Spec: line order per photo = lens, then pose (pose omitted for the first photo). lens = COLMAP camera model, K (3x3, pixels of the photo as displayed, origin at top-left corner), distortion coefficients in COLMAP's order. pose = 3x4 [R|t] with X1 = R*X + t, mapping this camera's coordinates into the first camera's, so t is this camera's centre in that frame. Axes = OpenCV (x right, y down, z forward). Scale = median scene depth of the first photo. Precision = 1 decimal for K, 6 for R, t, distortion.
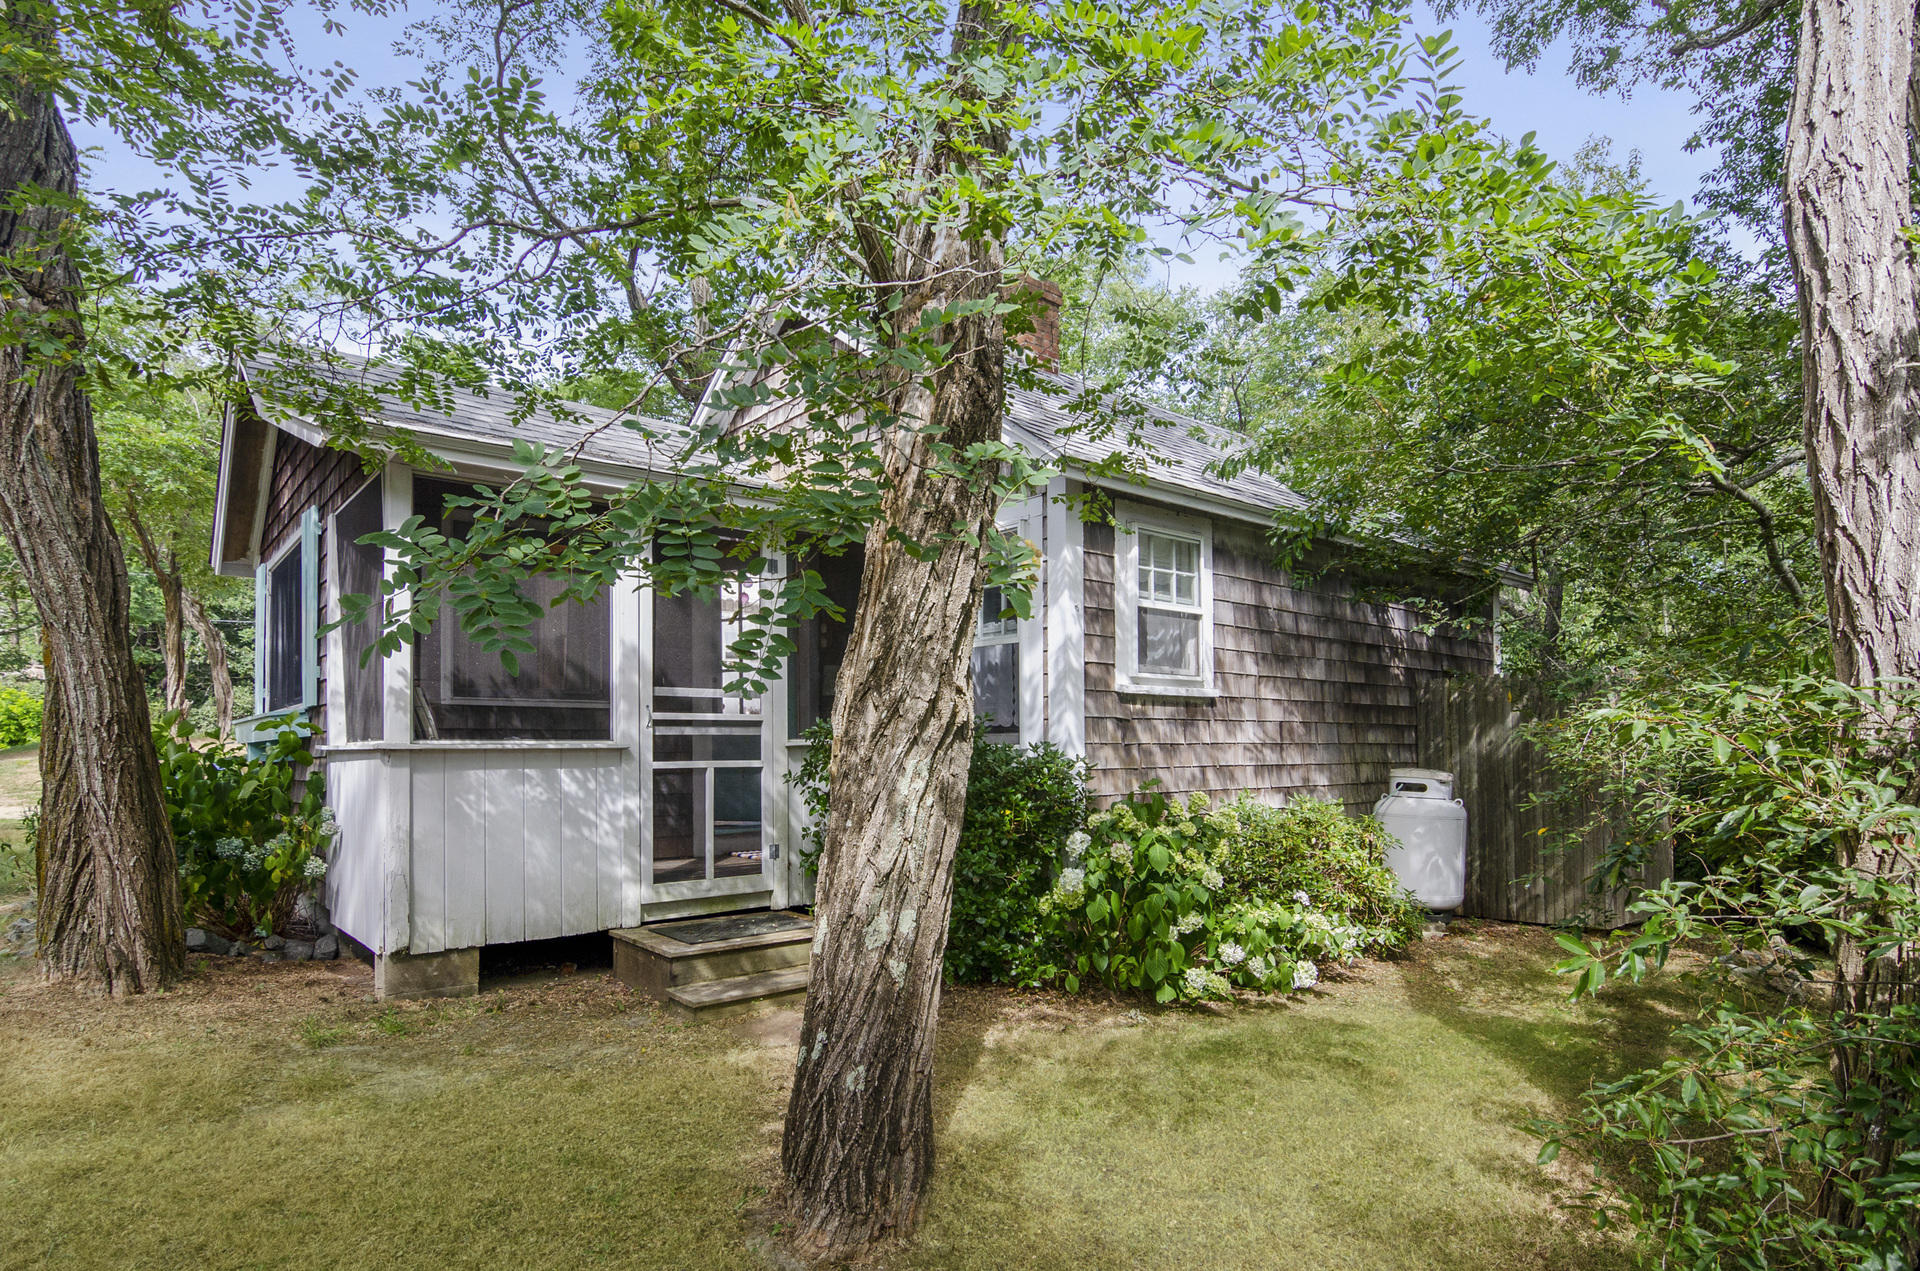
lens RADIAL K [[954.1, 0, 957.5], [0, 954.1, 625.7], [0, 0, 1]] dist [0.002384, -0.014164]
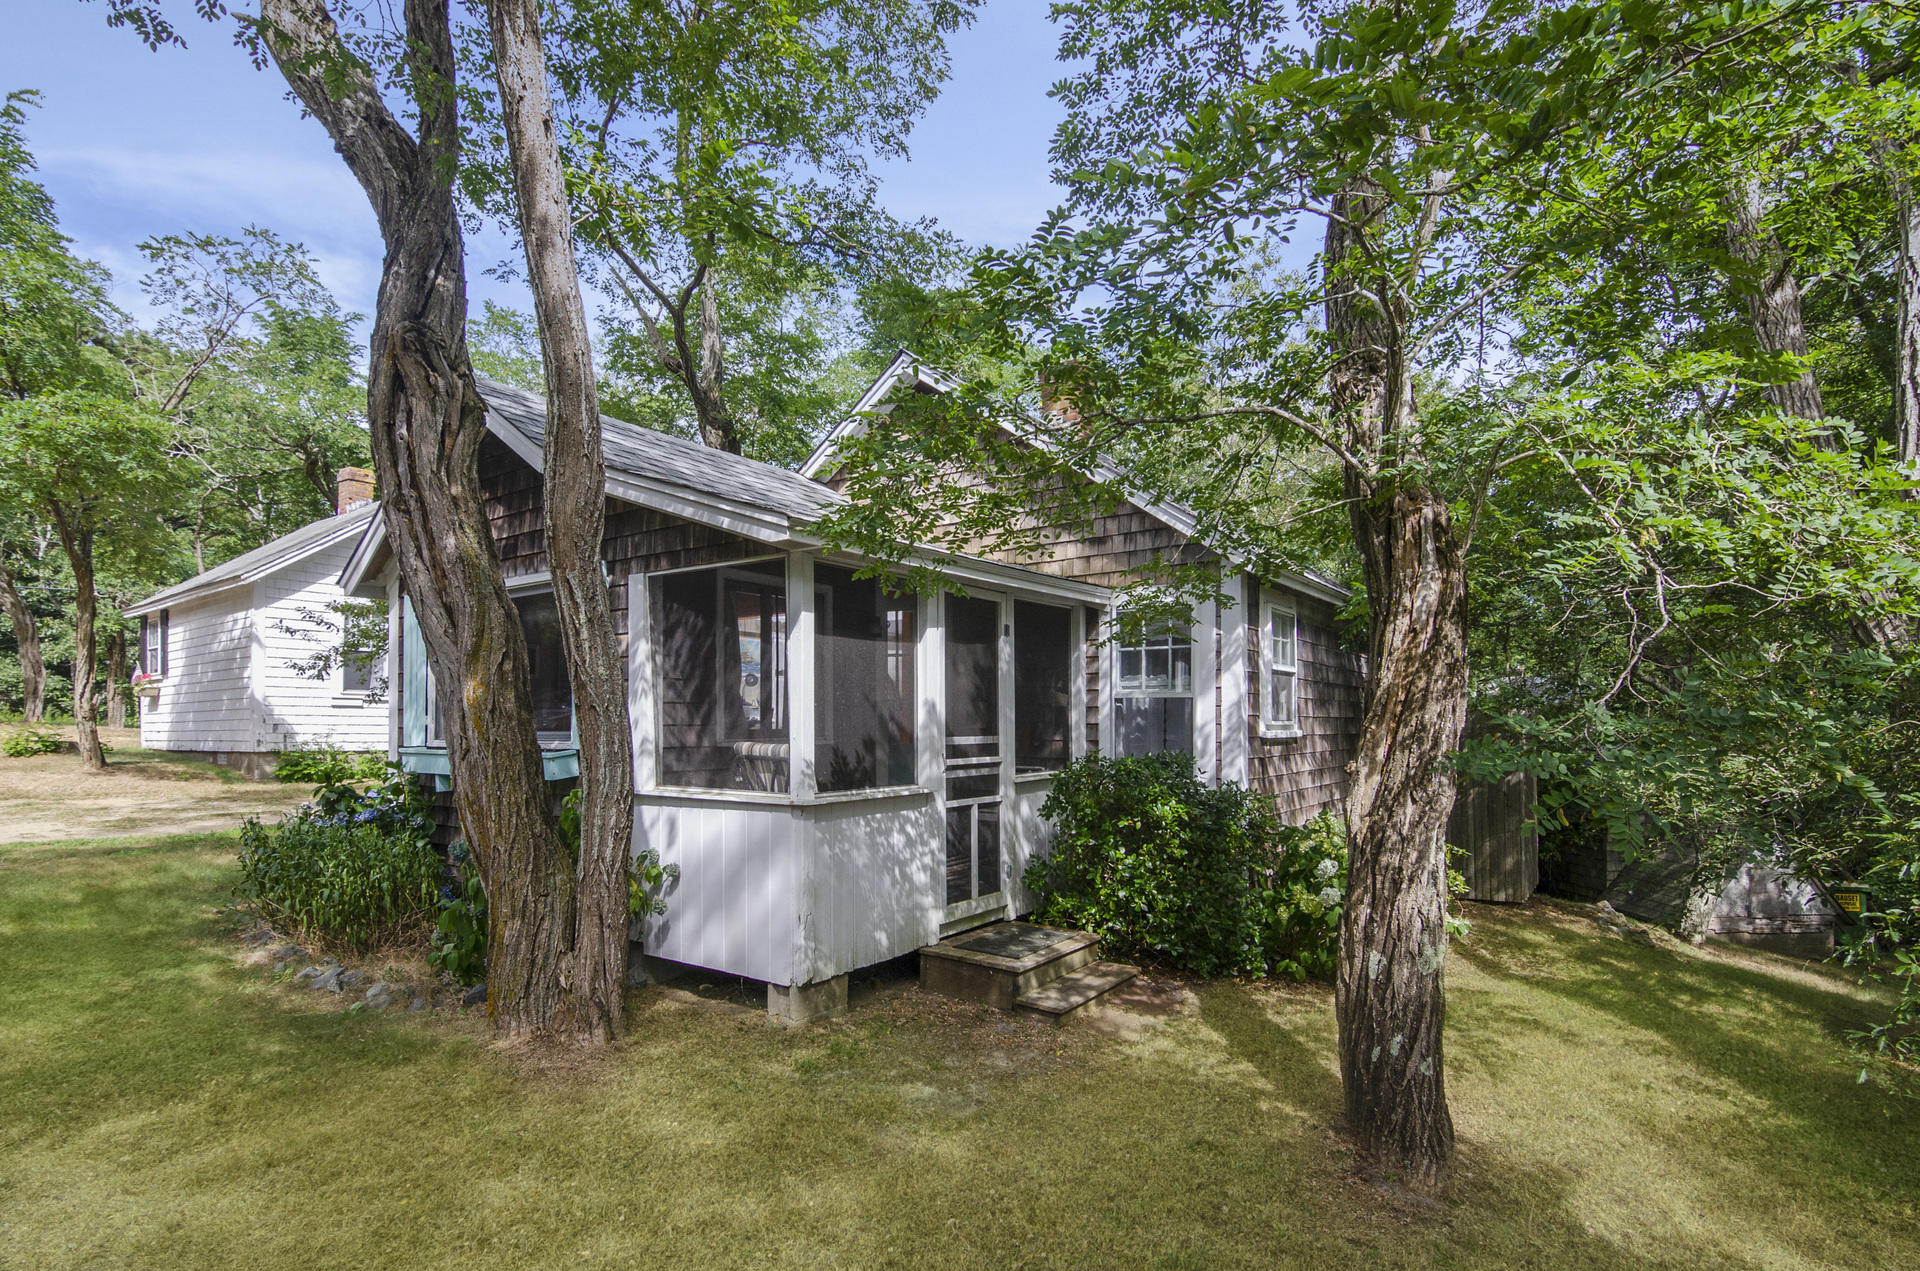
lens RADIAL K [[879.8, 0, 958.9], [0, 879.8, 615.0], [0, 0, 1]] dist [-0.000742, -0.009582]
pose [[0.972581, 0.036355, 0.229705, -0.556992], [-0.037145, 0.999309, -0.000883, -0.086666], [-0.229578, -0.007674, 0.973260, -0.055299]]
